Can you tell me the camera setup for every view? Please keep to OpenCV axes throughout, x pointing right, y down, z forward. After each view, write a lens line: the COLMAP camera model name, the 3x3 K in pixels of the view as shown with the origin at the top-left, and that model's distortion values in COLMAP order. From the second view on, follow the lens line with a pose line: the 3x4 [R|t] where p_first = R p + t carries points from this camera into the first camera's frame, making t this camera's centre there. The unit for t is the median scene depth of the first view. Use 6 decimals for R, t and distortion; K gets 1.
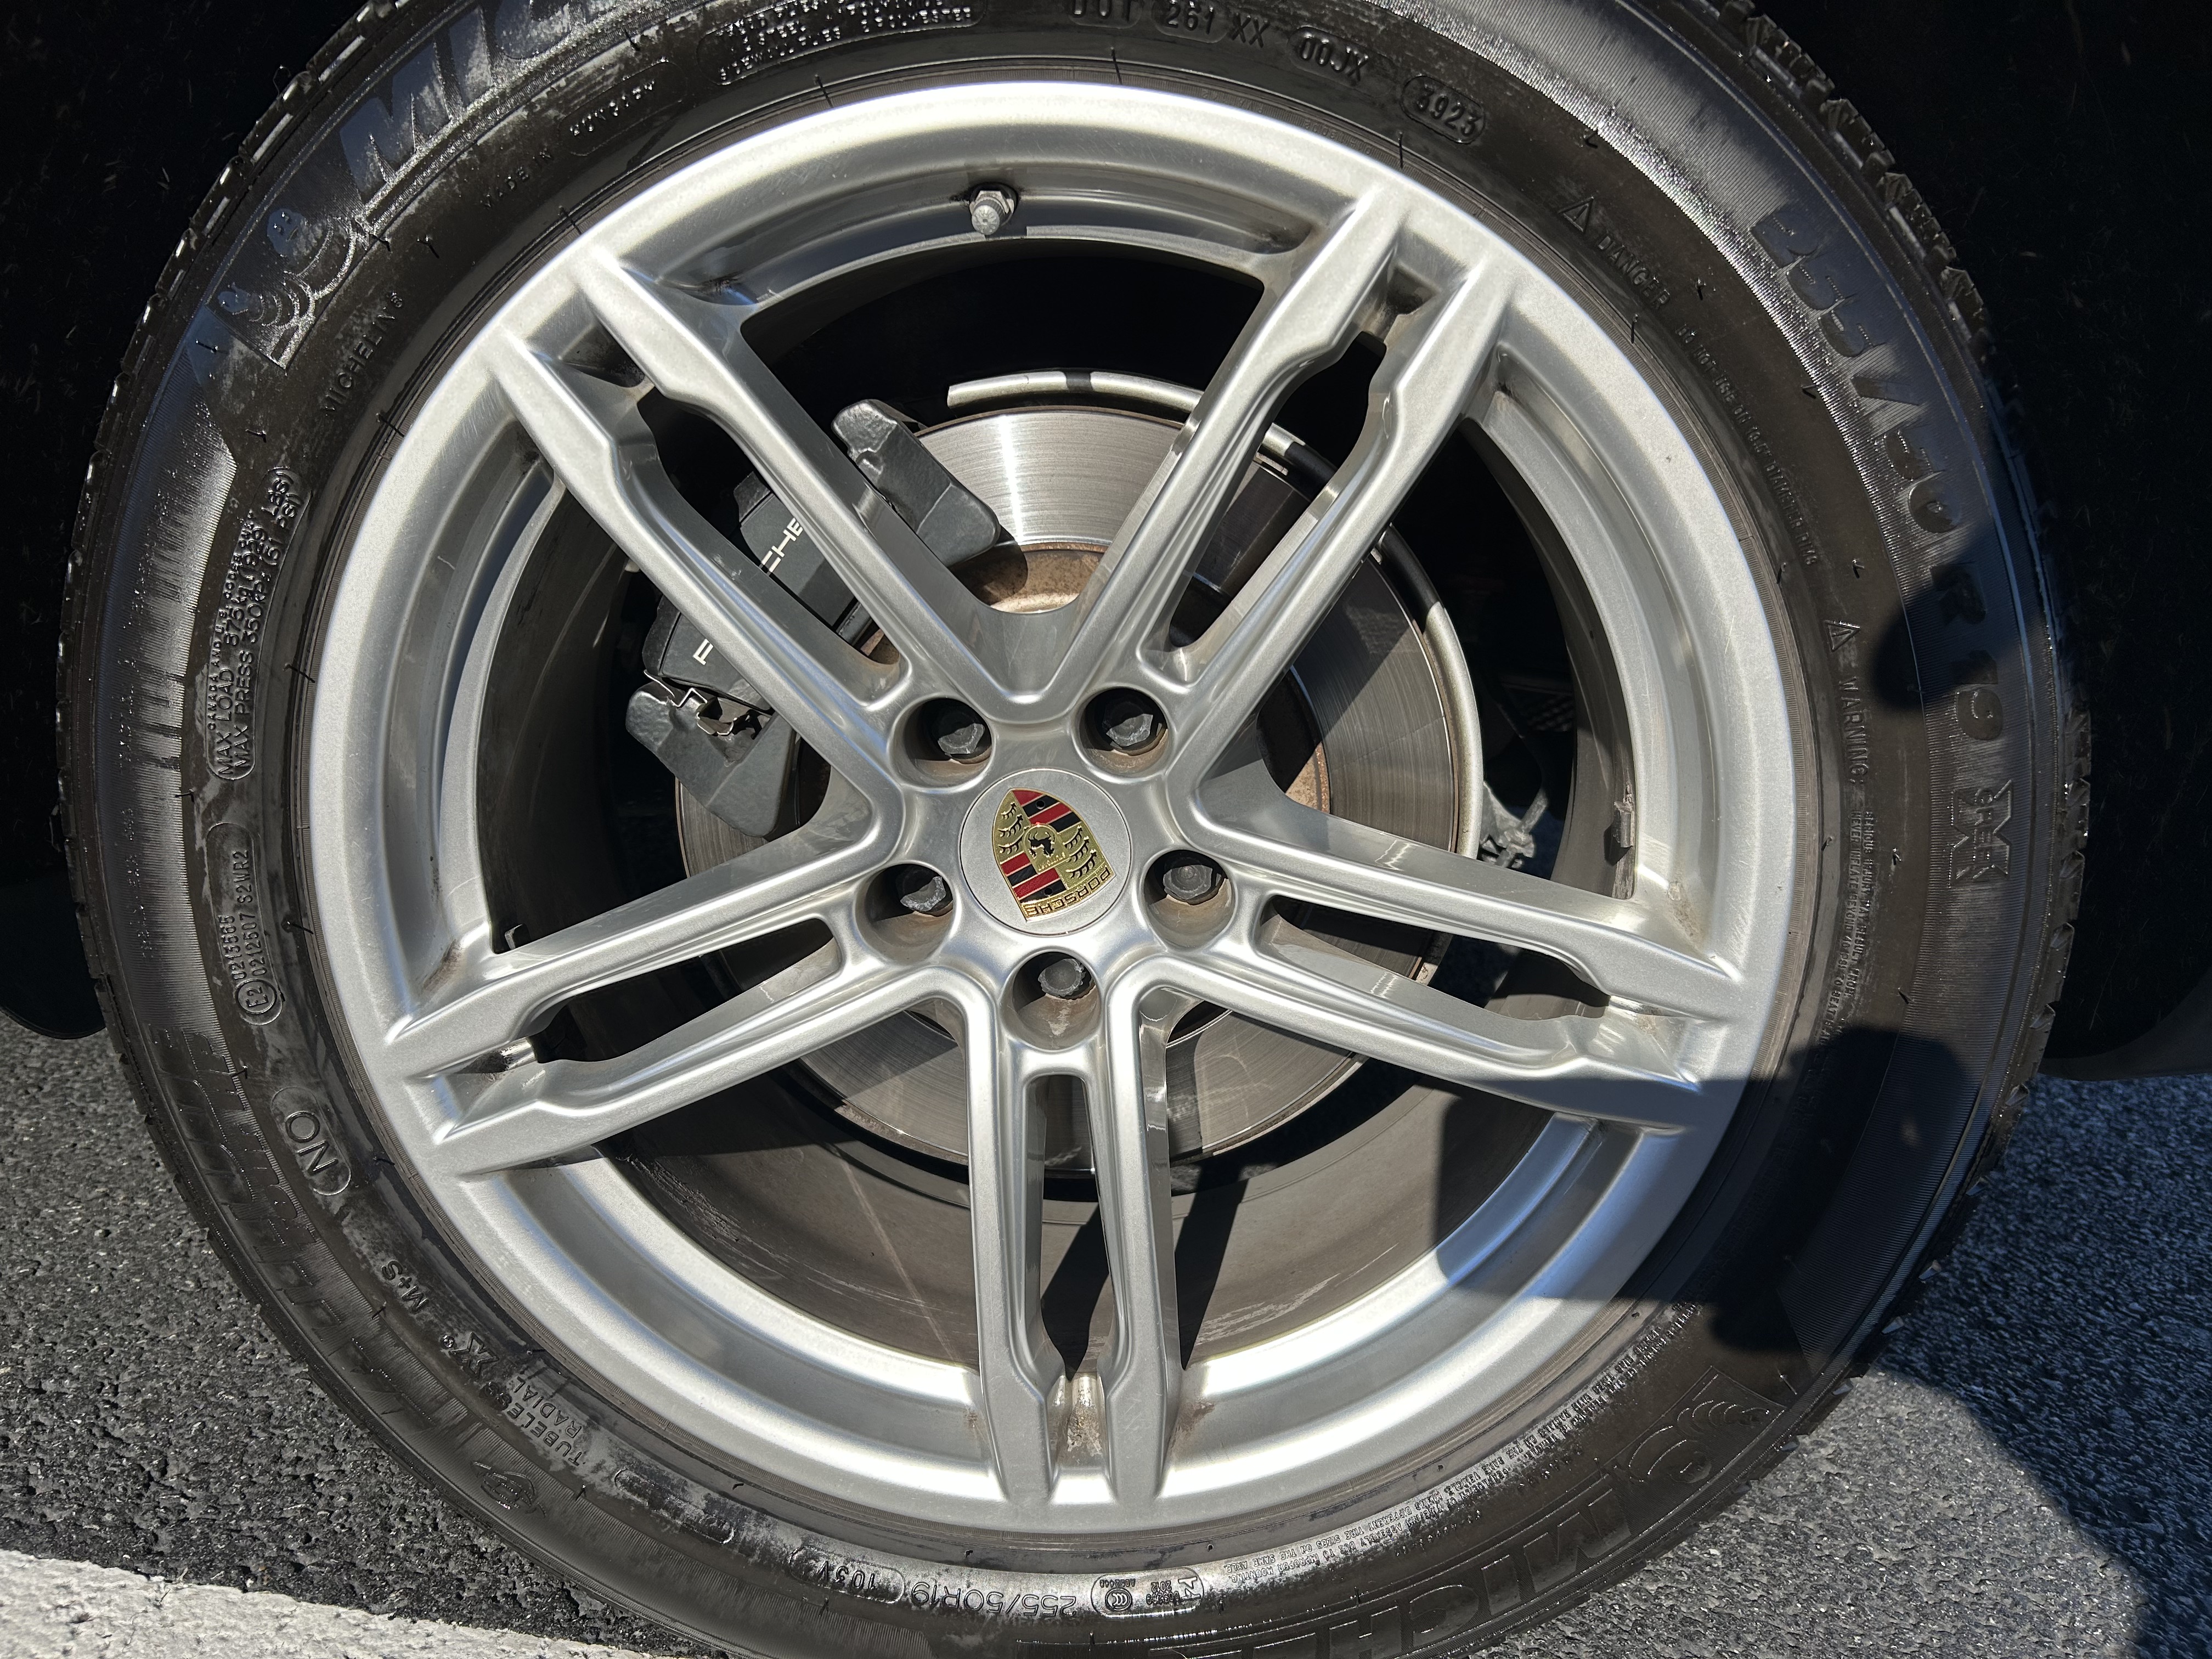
lens RADIAL K [[1679.0, 0, 1106.0], [0, 1679.0, 829.5], [0, 0, 1]] dist [0.058305, -0.064924]
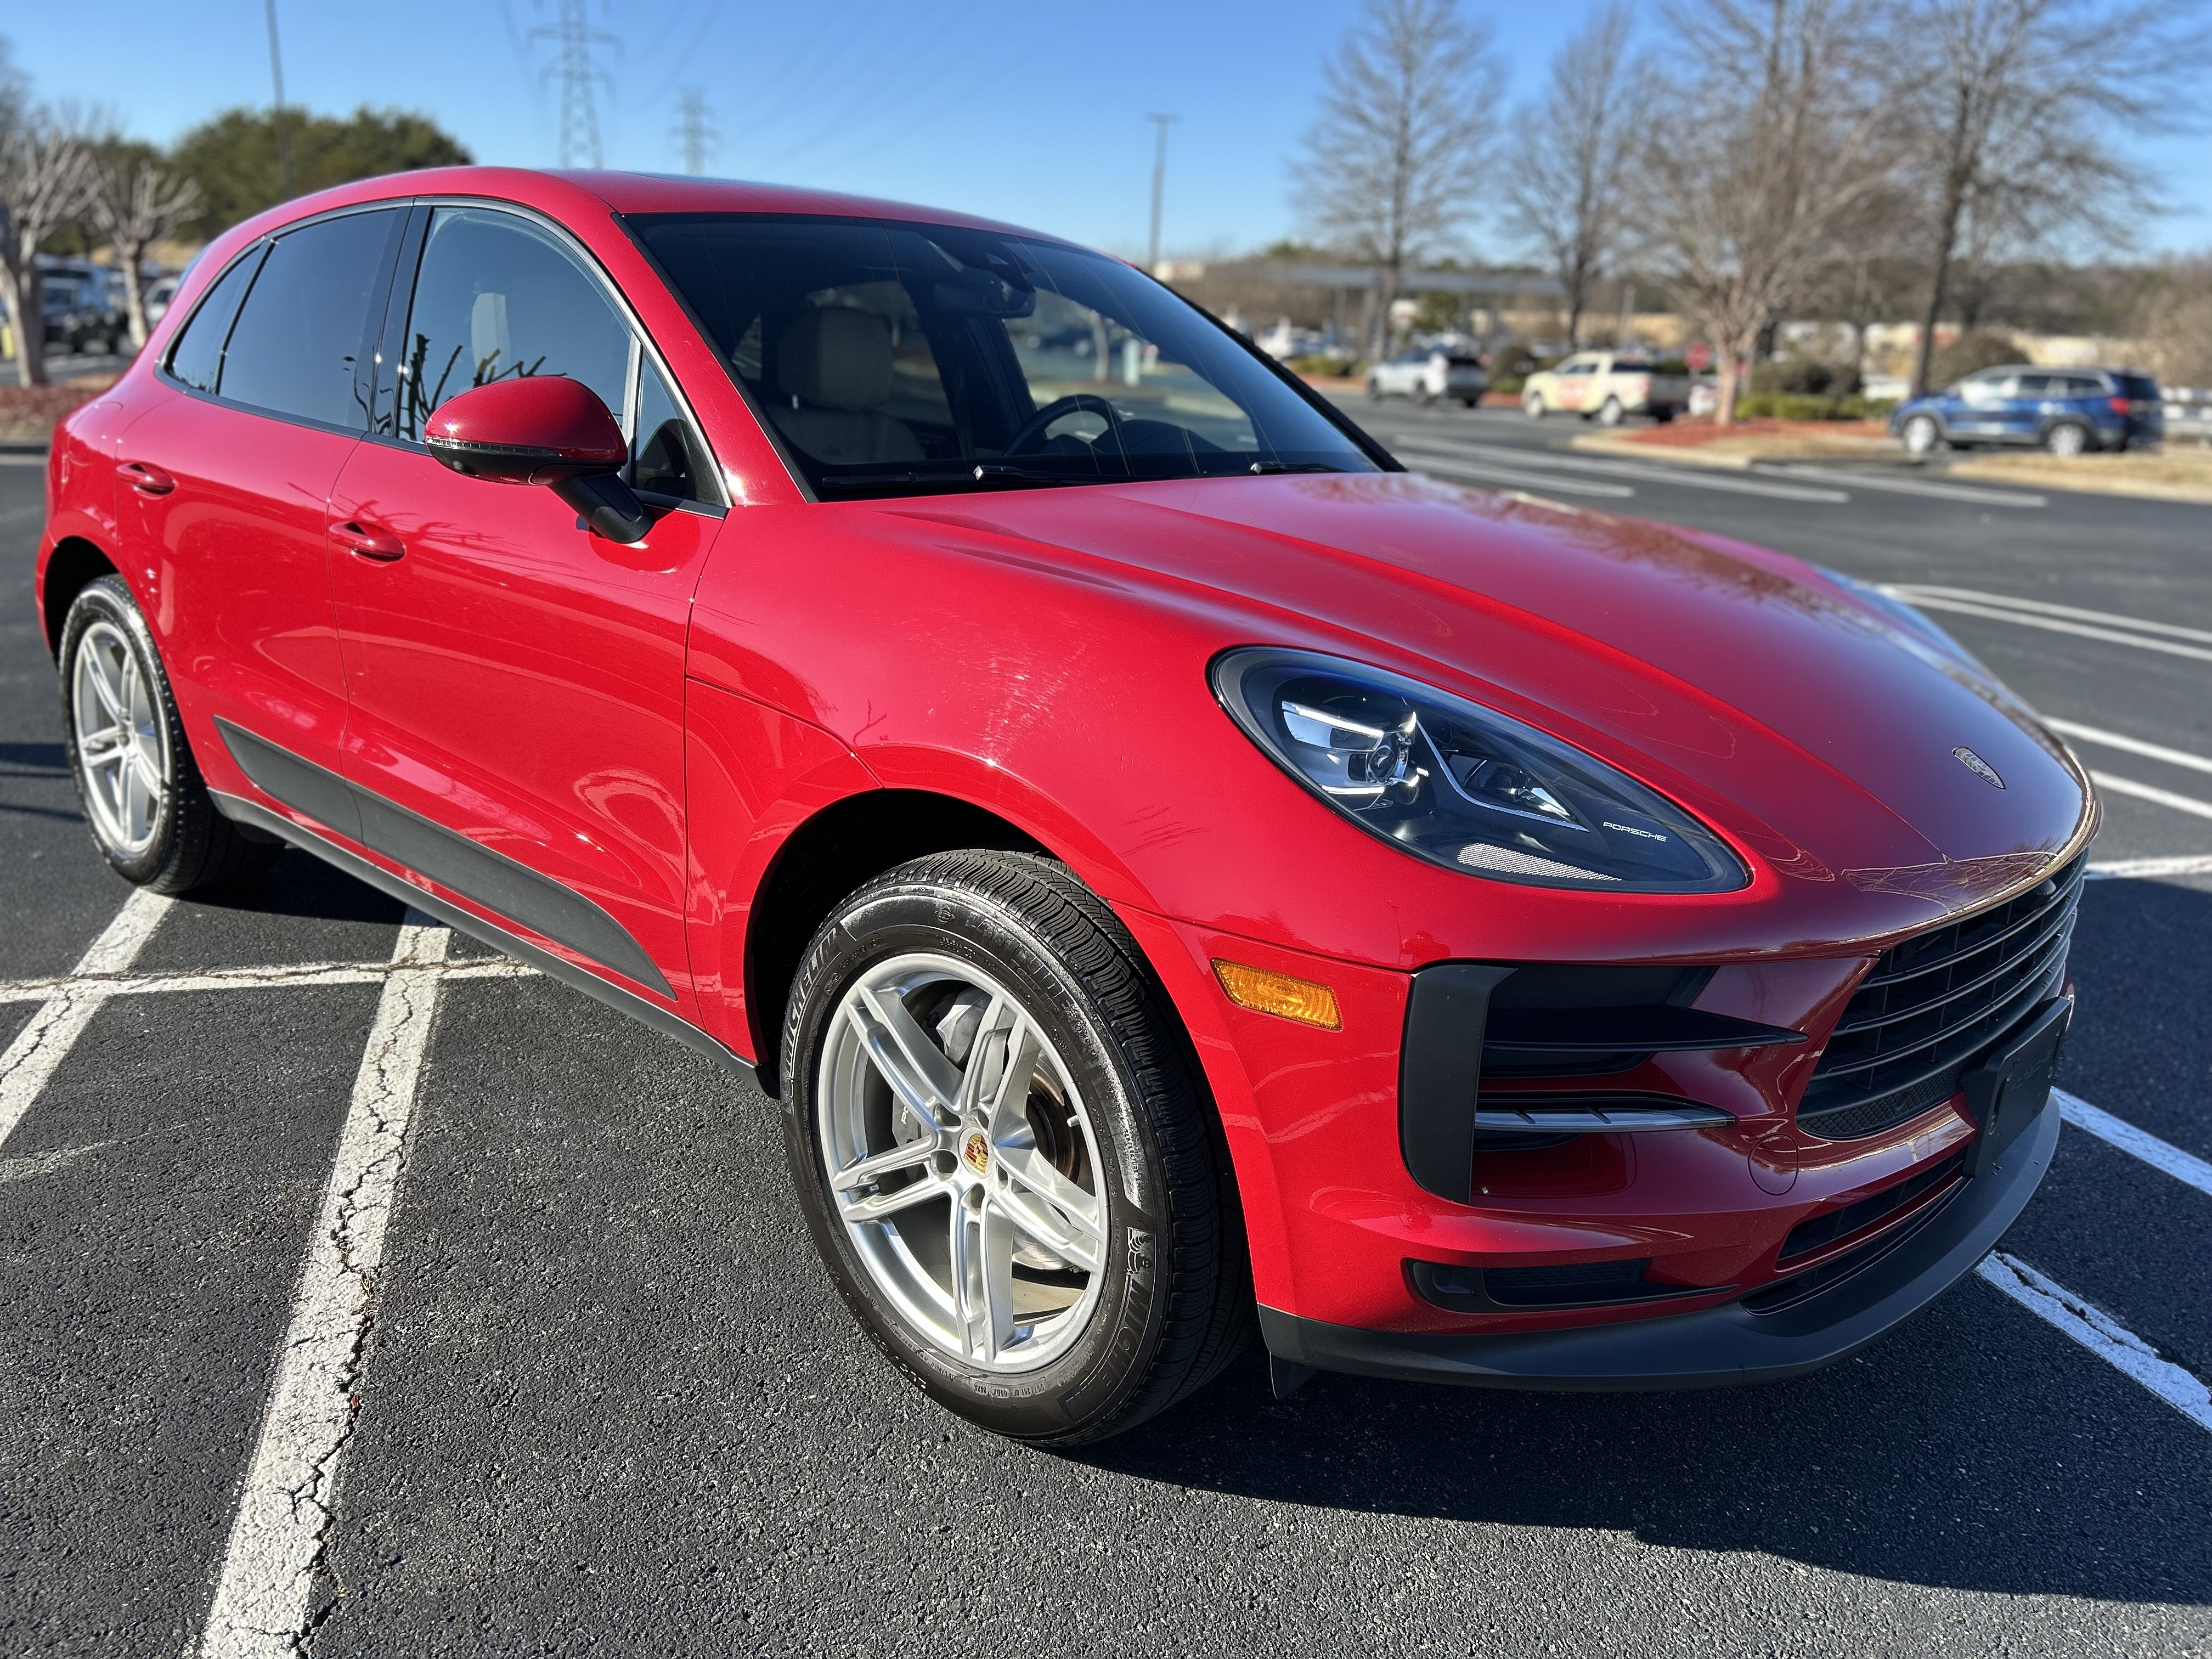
lens RADIAL K [[1679.0, 0, 1106.0], [0, 1679.0, 829.5], [0, 0, 1]] dist [0.058305, -0.064924]
pose [[0.758991, 0.030728, -0.650376, 2.295792], [-0.047262, 0.998851, -0.007962, -0.610422], [0.649384, 0.036781, 0.759571, -1.365303]]
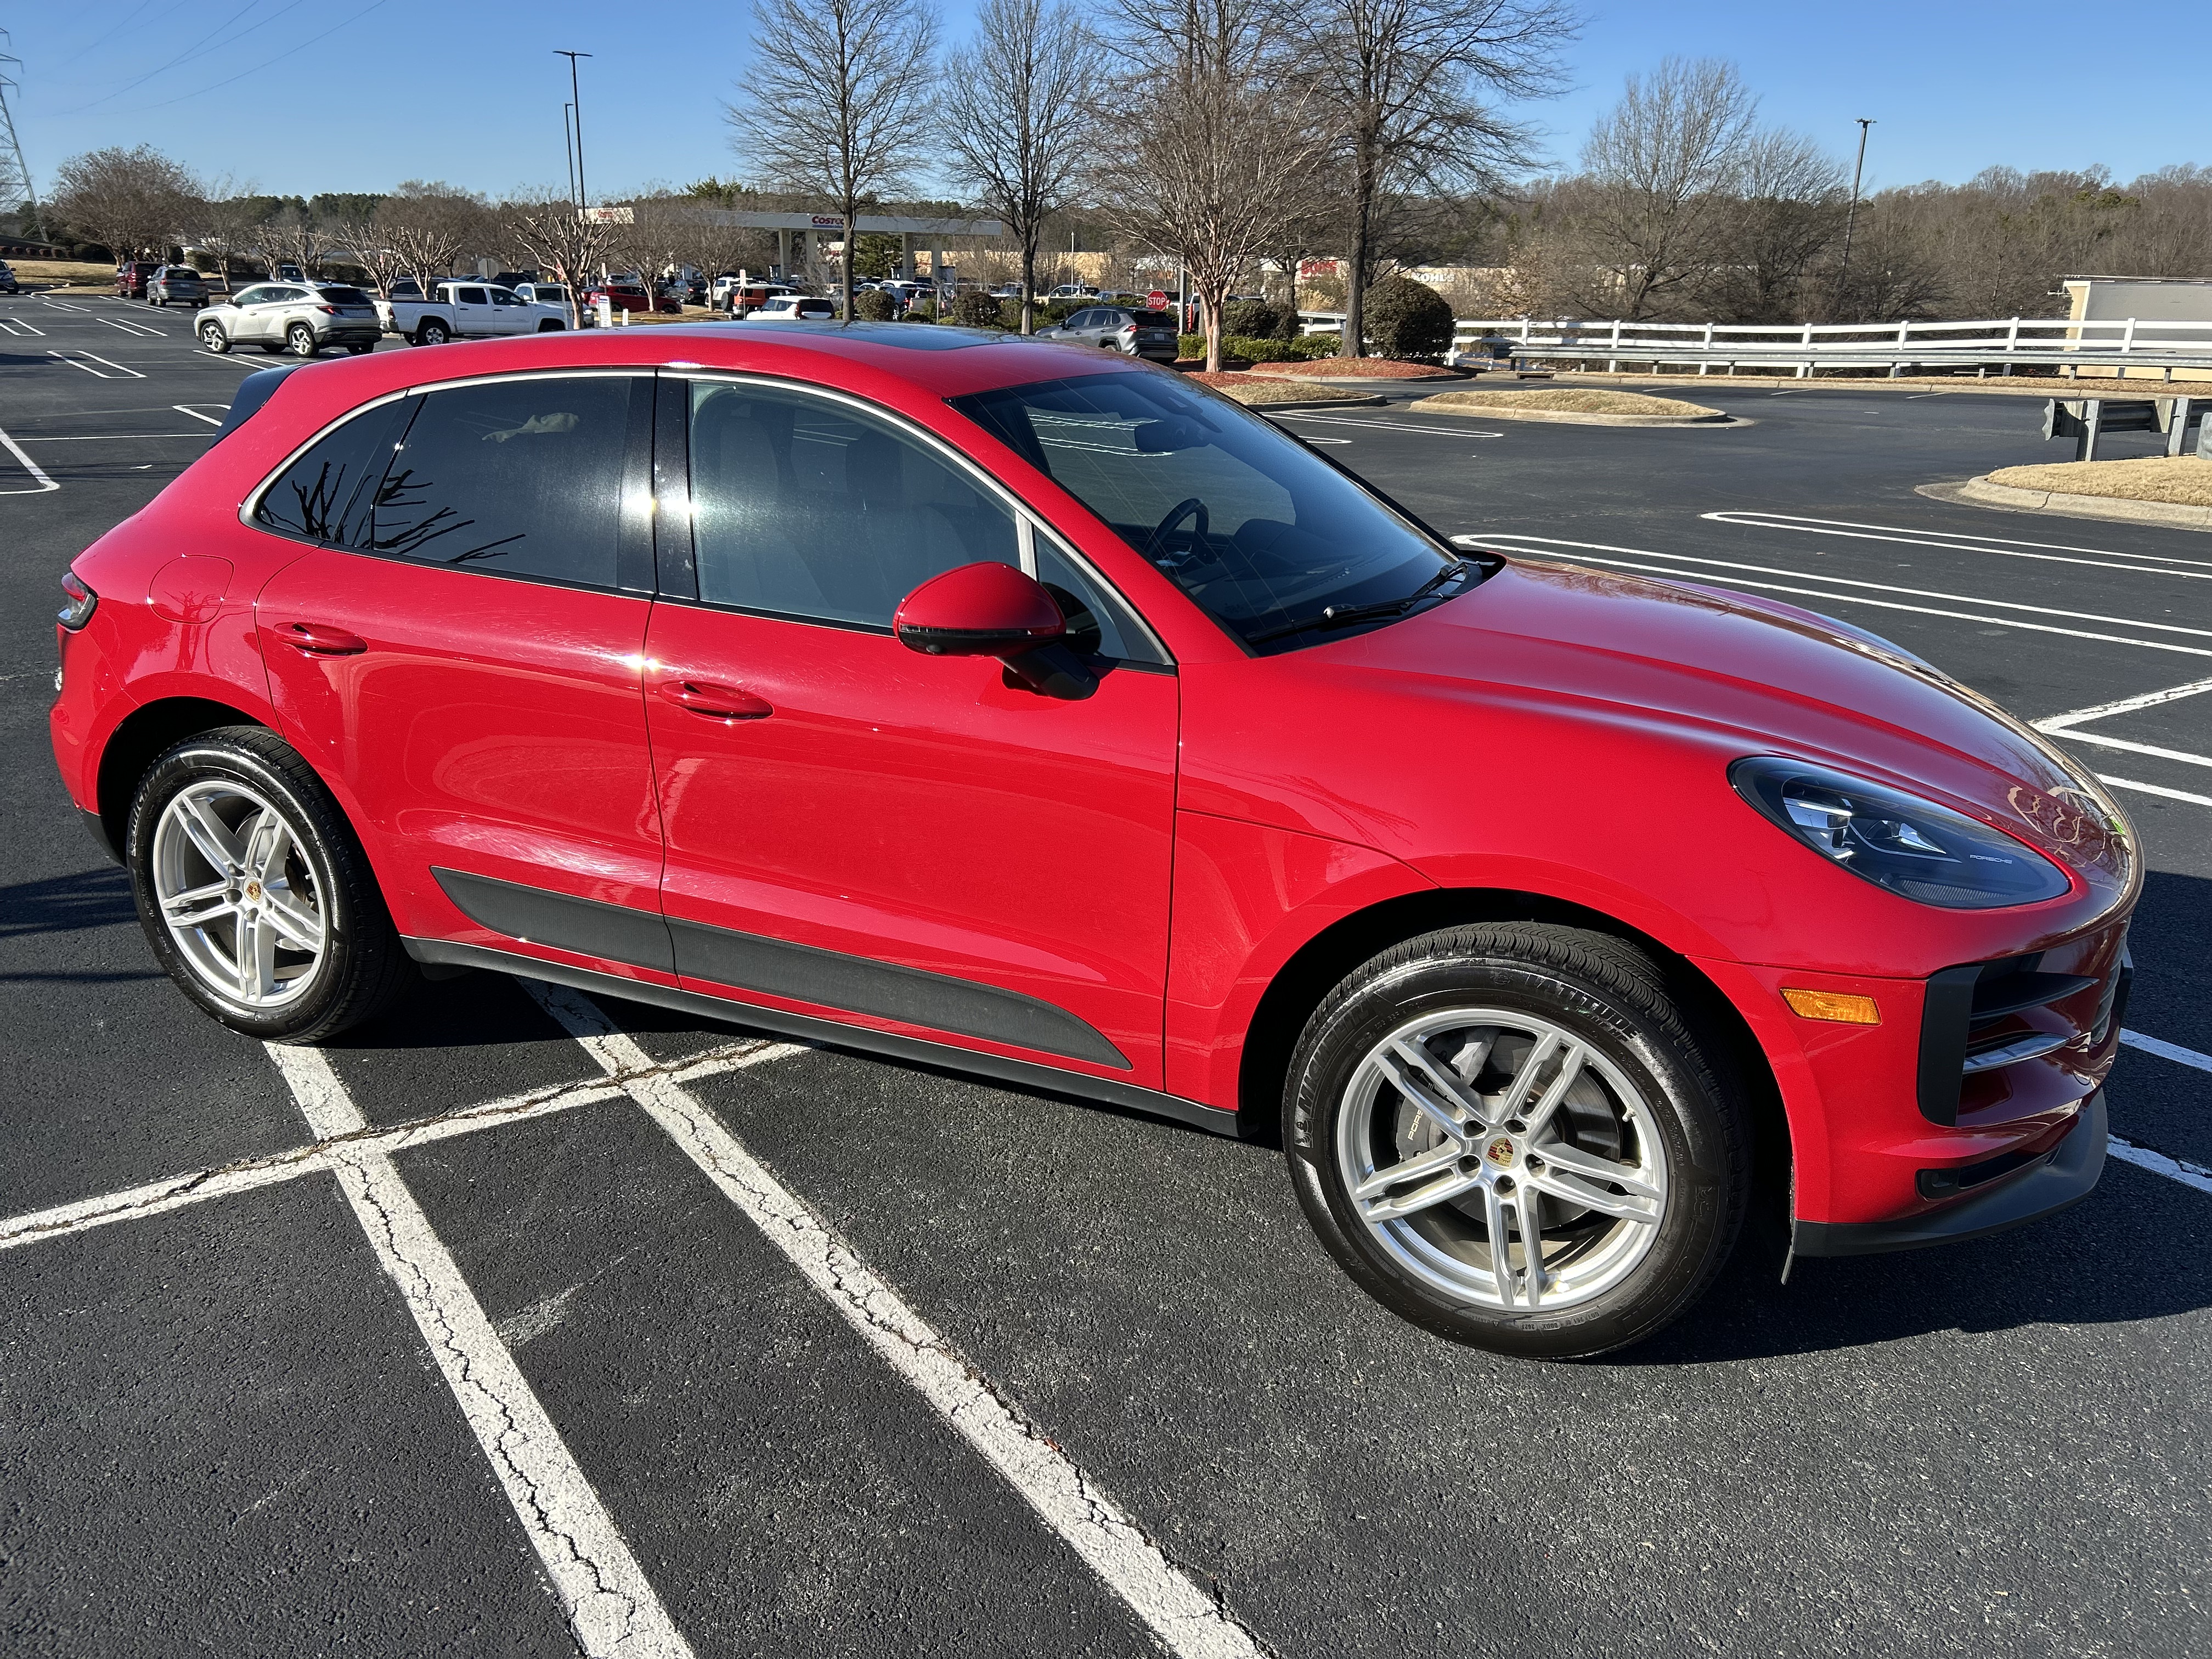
lens RADIAL K [[1692.6, 0, 1106.0], [0, 1692.6, 829.5], [0, 0, 1]] dist [0.018798, 0.002194]
pose [[0.918349, -0.052134, -0.392323, 0.786069], [0.068938, 0.997203, 0.028857, -1.013158], [0.389722, -0.053547, 0.919375, -3.356226]]
